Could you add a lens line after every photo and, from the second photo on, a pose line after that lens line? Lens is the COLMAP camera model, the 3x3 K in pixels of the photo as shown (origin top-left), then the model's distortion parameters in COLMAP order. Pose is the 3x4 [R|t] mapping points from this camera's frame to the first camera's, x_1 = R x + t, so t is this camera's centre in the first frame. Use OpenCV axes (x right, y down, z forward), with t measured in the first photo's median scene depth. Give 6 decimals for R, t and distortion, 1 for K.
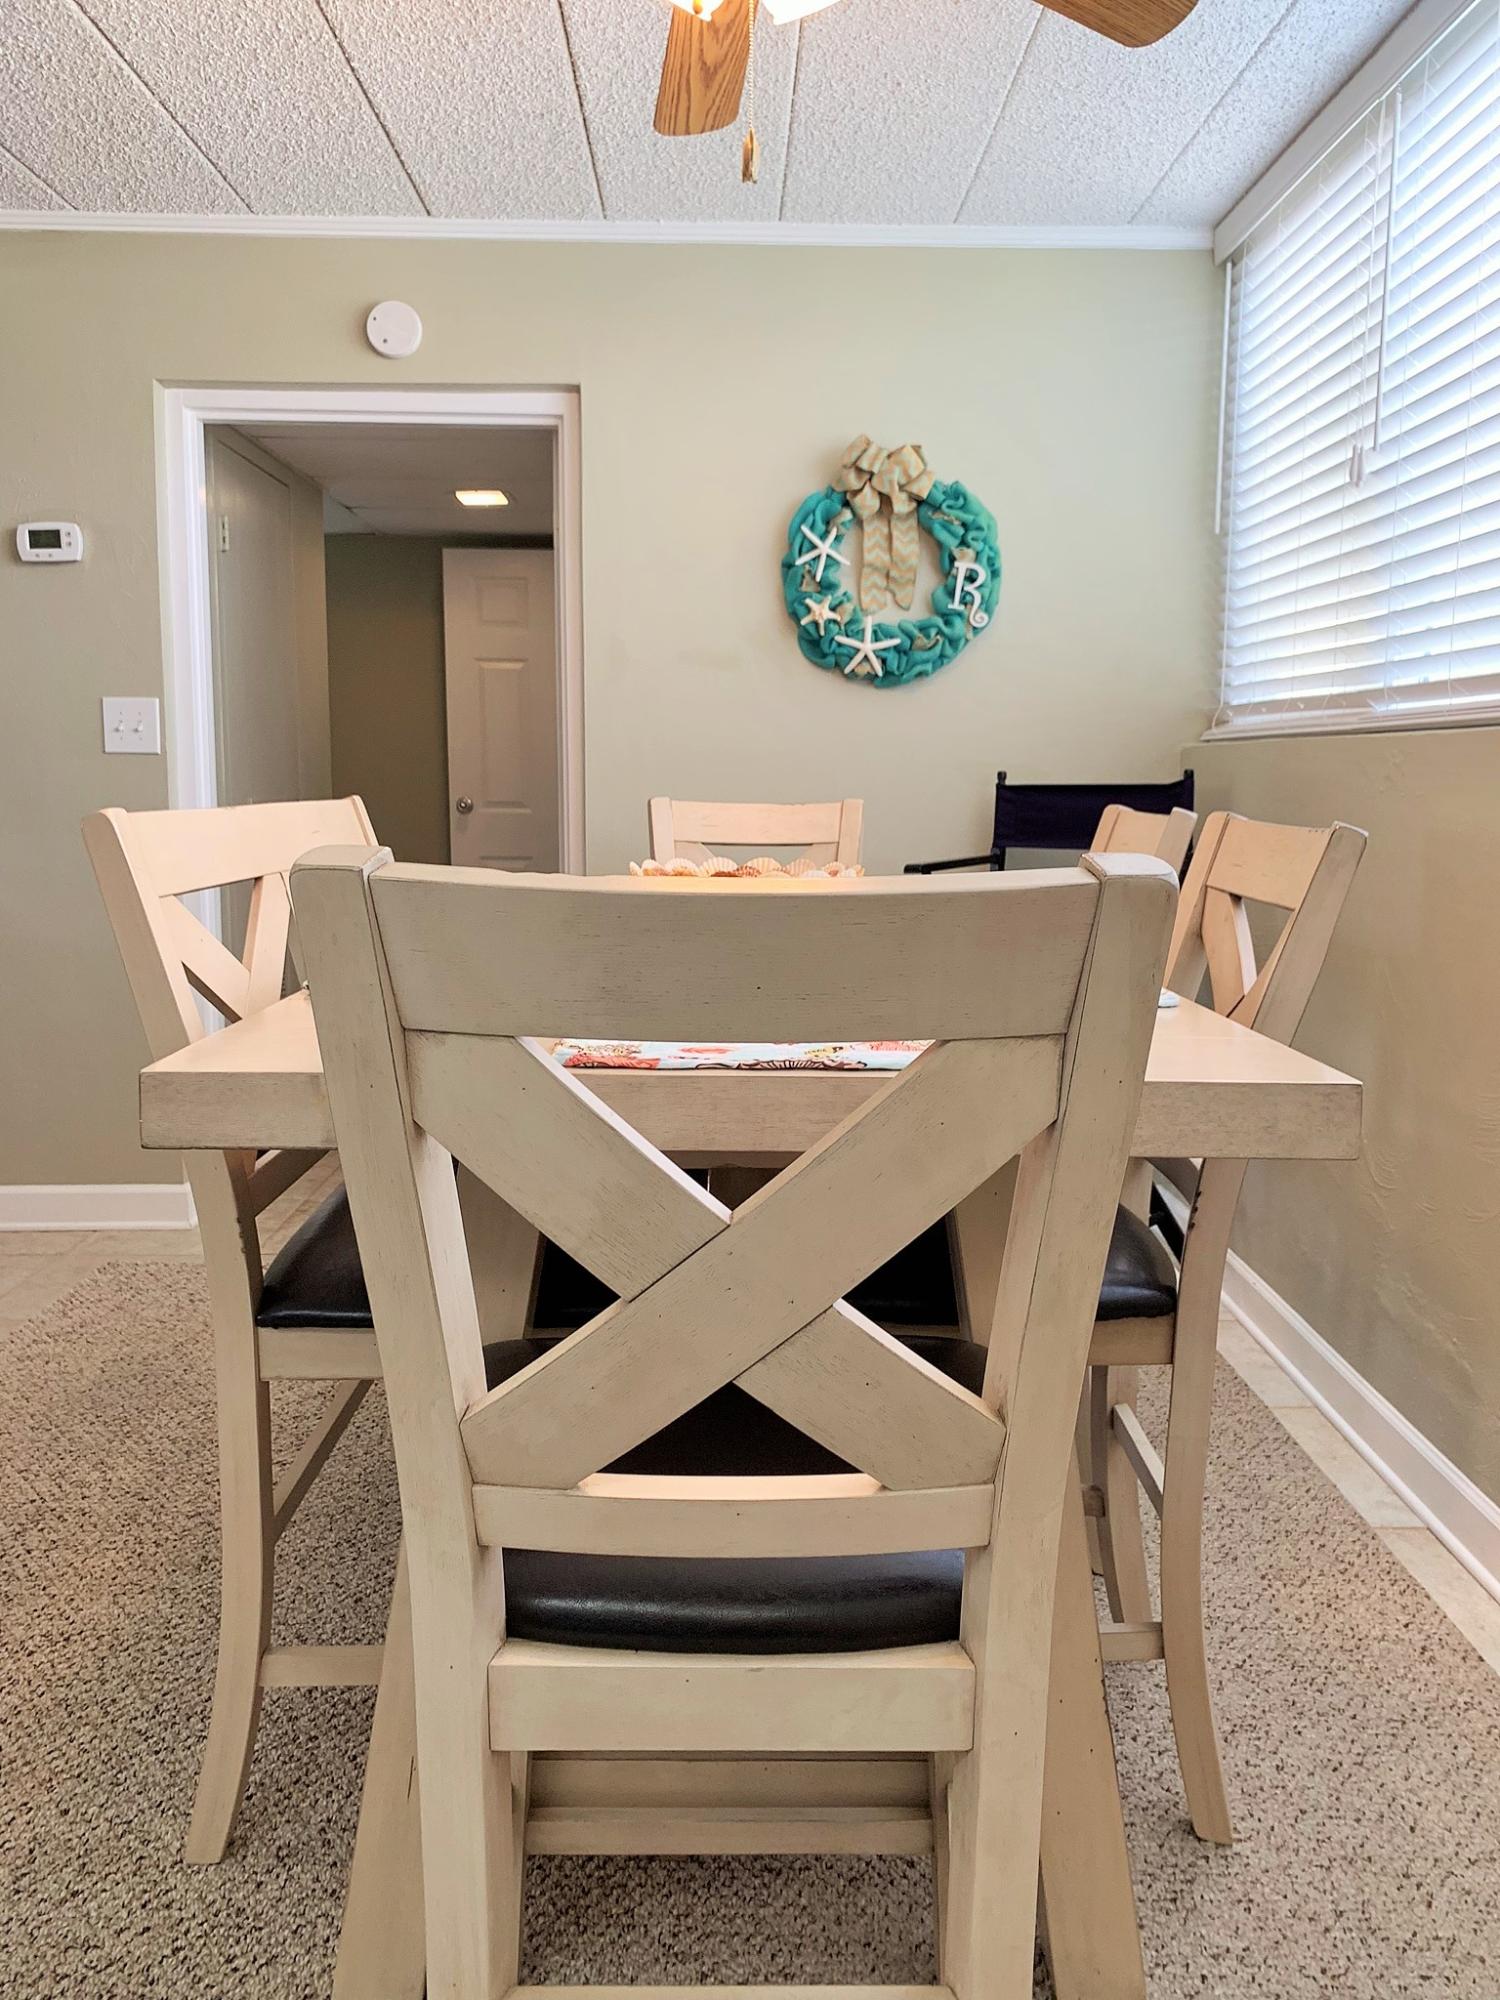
lens RADIAL K [[1545.2, 0, 743.4], [0, 1545.2, 968.5], [0, 0, 1]] dist [0.045113, -0.039894]
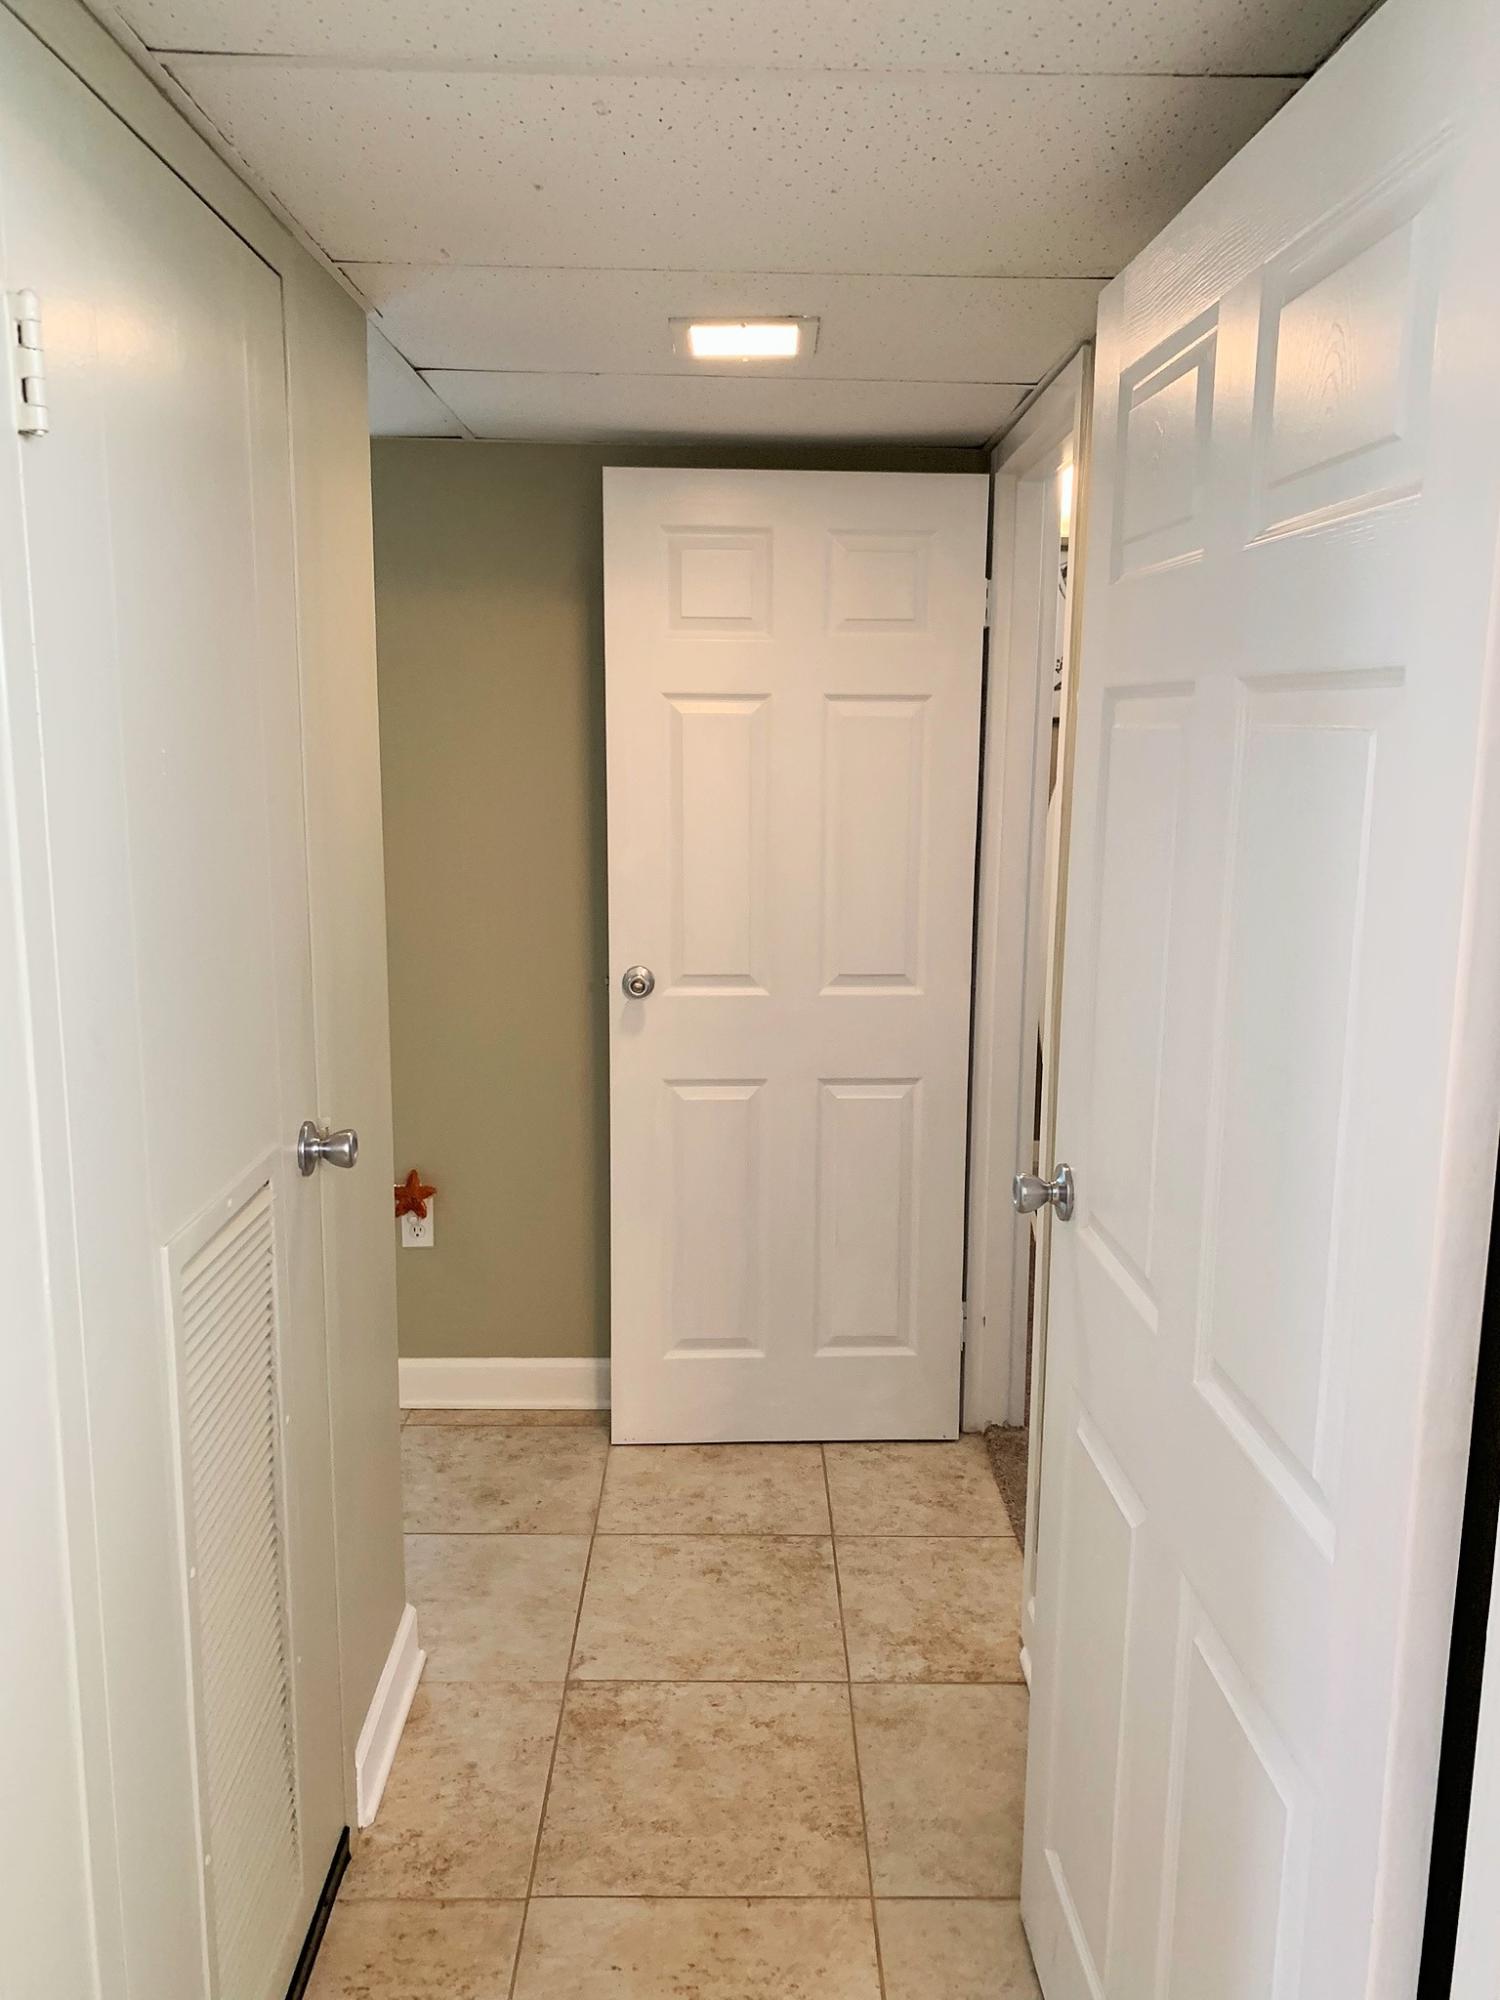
lens RADIAL K [[1545.2, 0, 755.6], [0, 1545.2, 993.8], [0, 0, 1]] dist [0.045113, -0.039894]
pose [[0.999953, 0.009621, -0.001398, -0.300759], [-0.009542, 0.998783, 0.048397, -0.269849], [0.001862, -0.048381, 0.998827, 1.051493]]
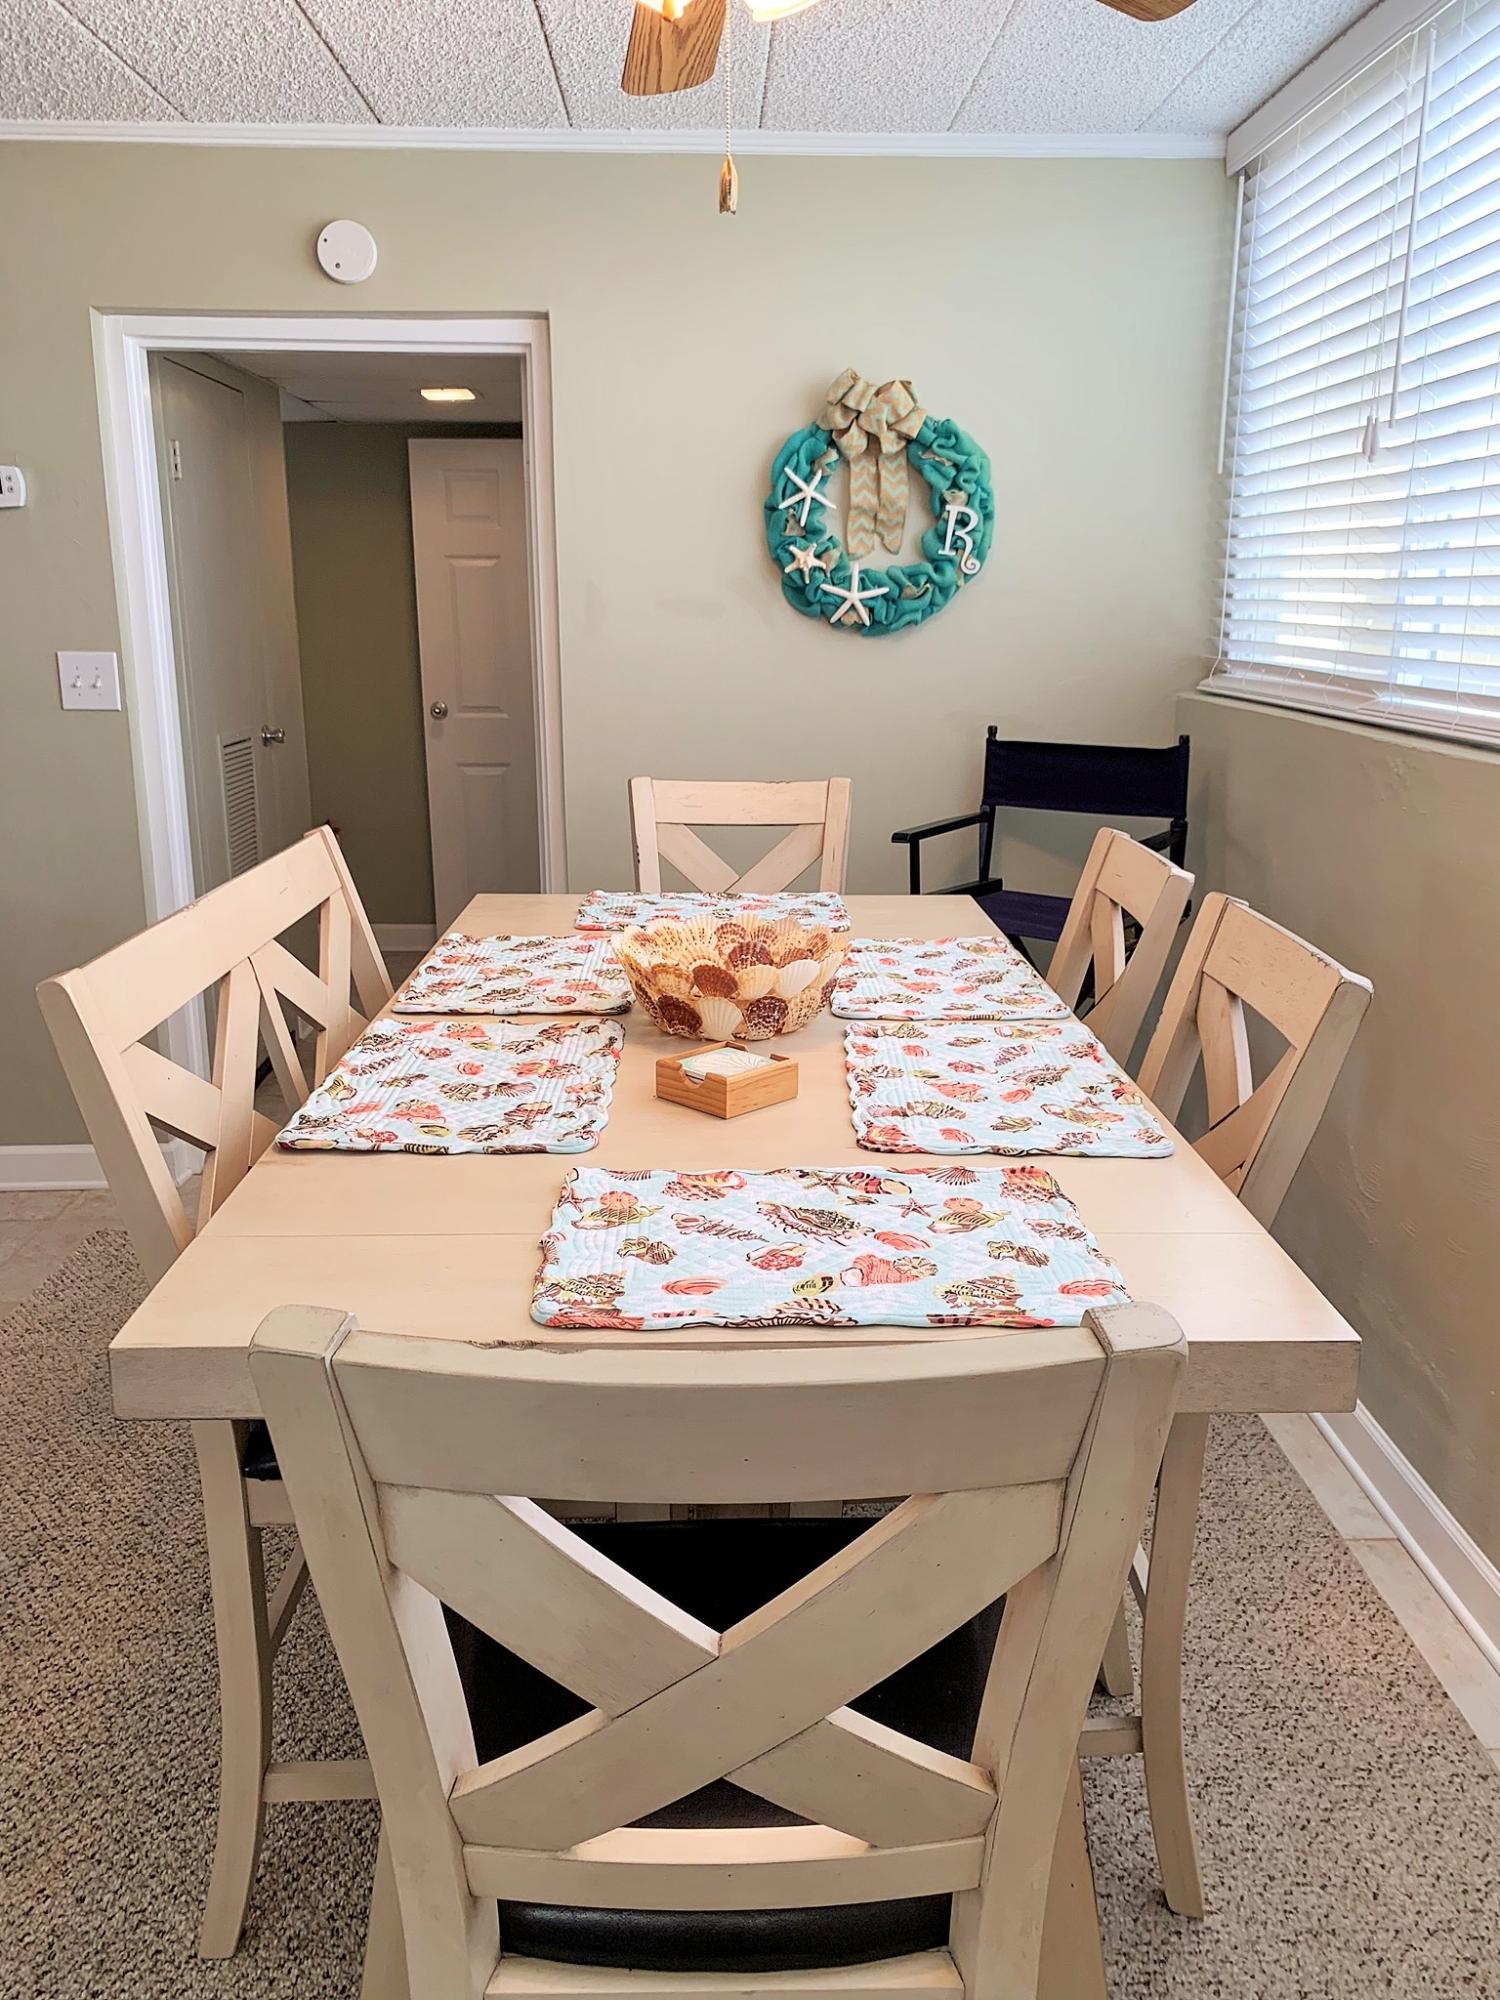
lens RADIAL K [[1545.2, 0, 746.8], [0, 1545.2, 985.3], [0, 0, 1]] dist [0.045113, -0.039894]
pose [[0.999894, -0.009041, 0.011390, 0.000456], [0.007593, 0.992586, 0.121310, -0.108313], [-0.012402, -0.121211, 0.992549, 0.023398]]
